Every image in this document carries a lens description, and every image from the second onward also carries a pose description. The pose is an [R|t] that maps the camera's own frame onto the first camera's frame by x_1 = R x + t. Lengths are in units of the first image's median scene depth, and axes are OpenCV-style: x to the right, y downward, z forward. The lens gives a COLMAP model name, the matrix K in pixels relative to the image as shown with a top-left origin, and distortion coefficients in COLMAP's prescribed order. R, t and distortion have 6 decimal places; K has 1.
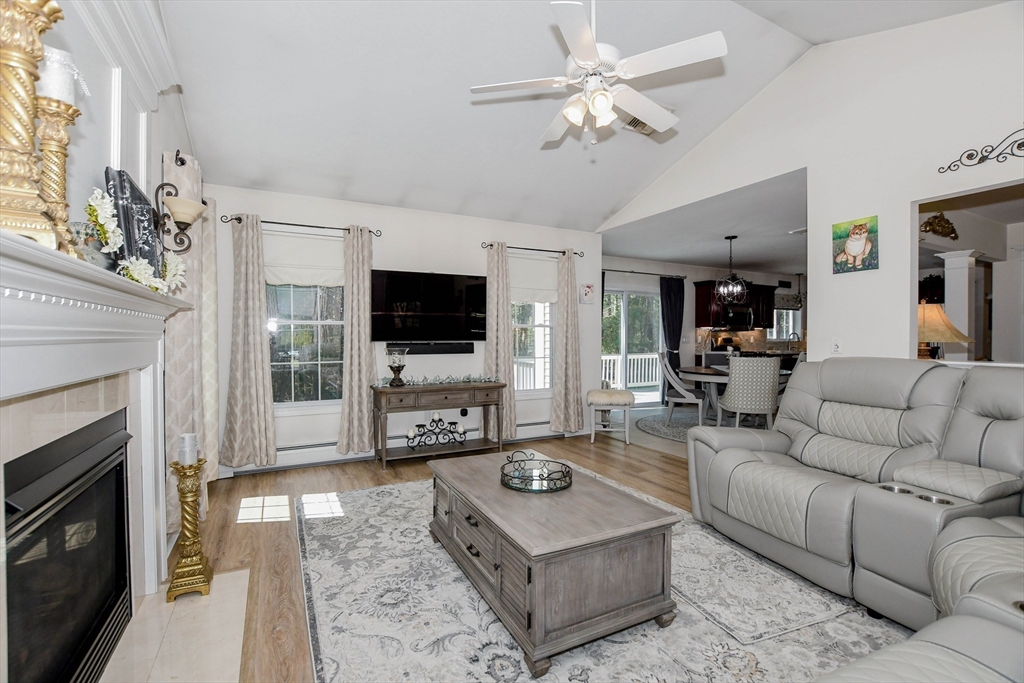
lens RADIAL K [[453.6, 0, 513.4], [0, 453.6, 339.3], [0, 0, 1]] dist [-0.002694, 0.000025]
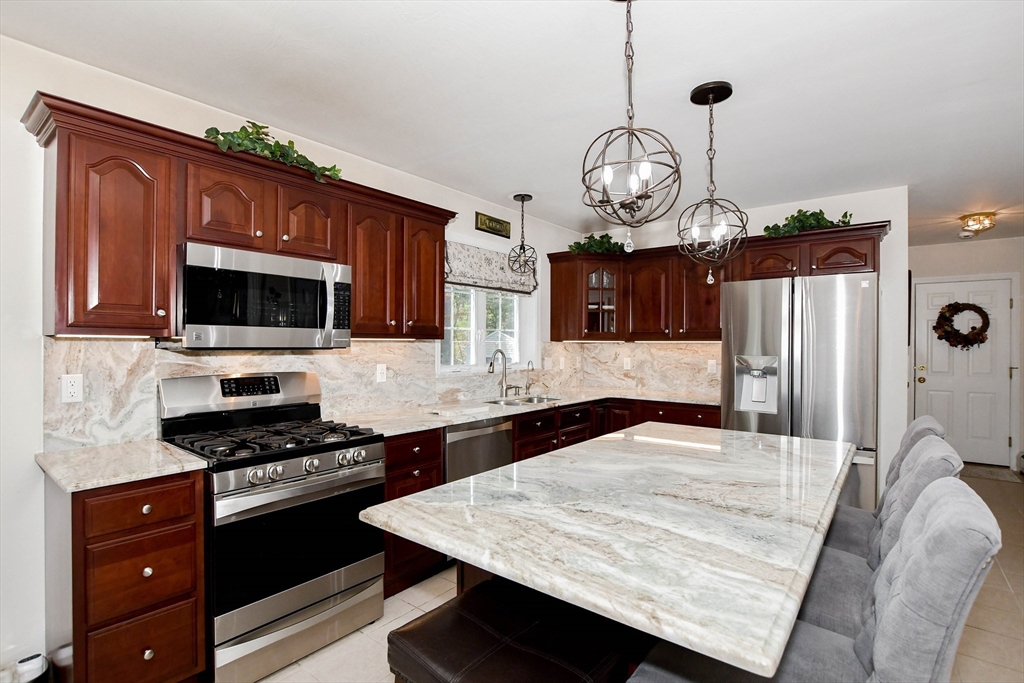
lens RADIAL K [[491.7, 0, 512.0], [0, 491.7, 341.5], [0, 0, 1]] dist [-0.000657, -0.000071]
pose [[0.918406, 0.004415, 0.395615, 1.457897], [-0.001037, 0.999961, -0.008752, -0.058645], [-0.395638, 0.007628, 0.918375, 1.973449]]
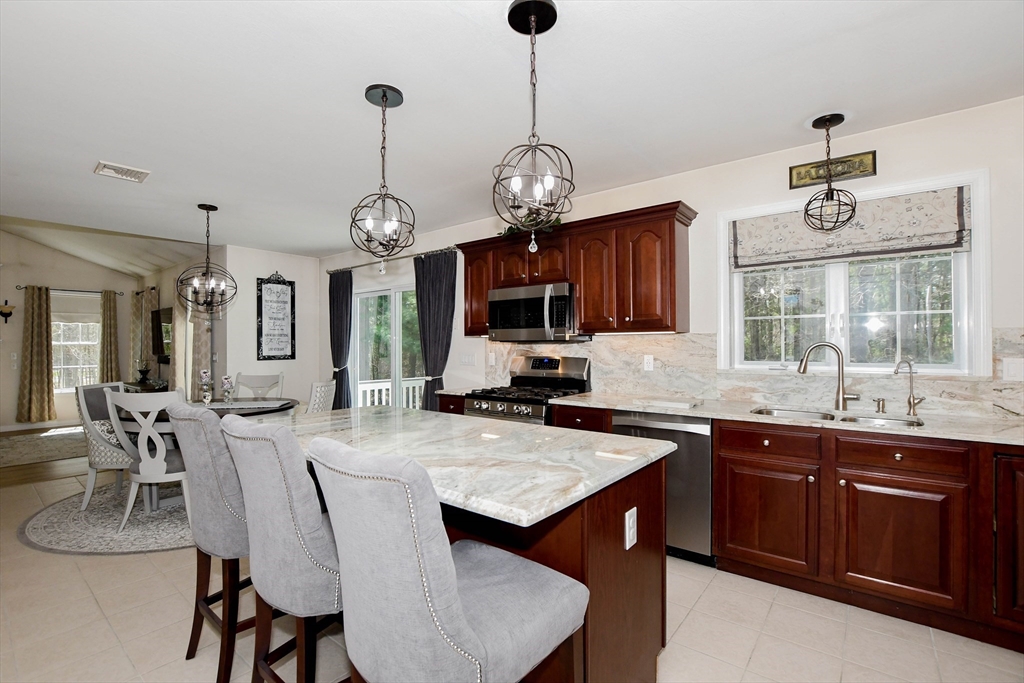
lens RADIAL K [[456.3, 0, 506.5], [0, 456.3, 341.5], [0, 0, 1]] dist [-0.022394, 0.000611]
pose [[0.386609, -0.010279, -0.922186, 2.531125], [0.000085, 0.999938, -0.011110, -0.039728], [0.922244, 0.004216, 0.386586, 2.301908]]
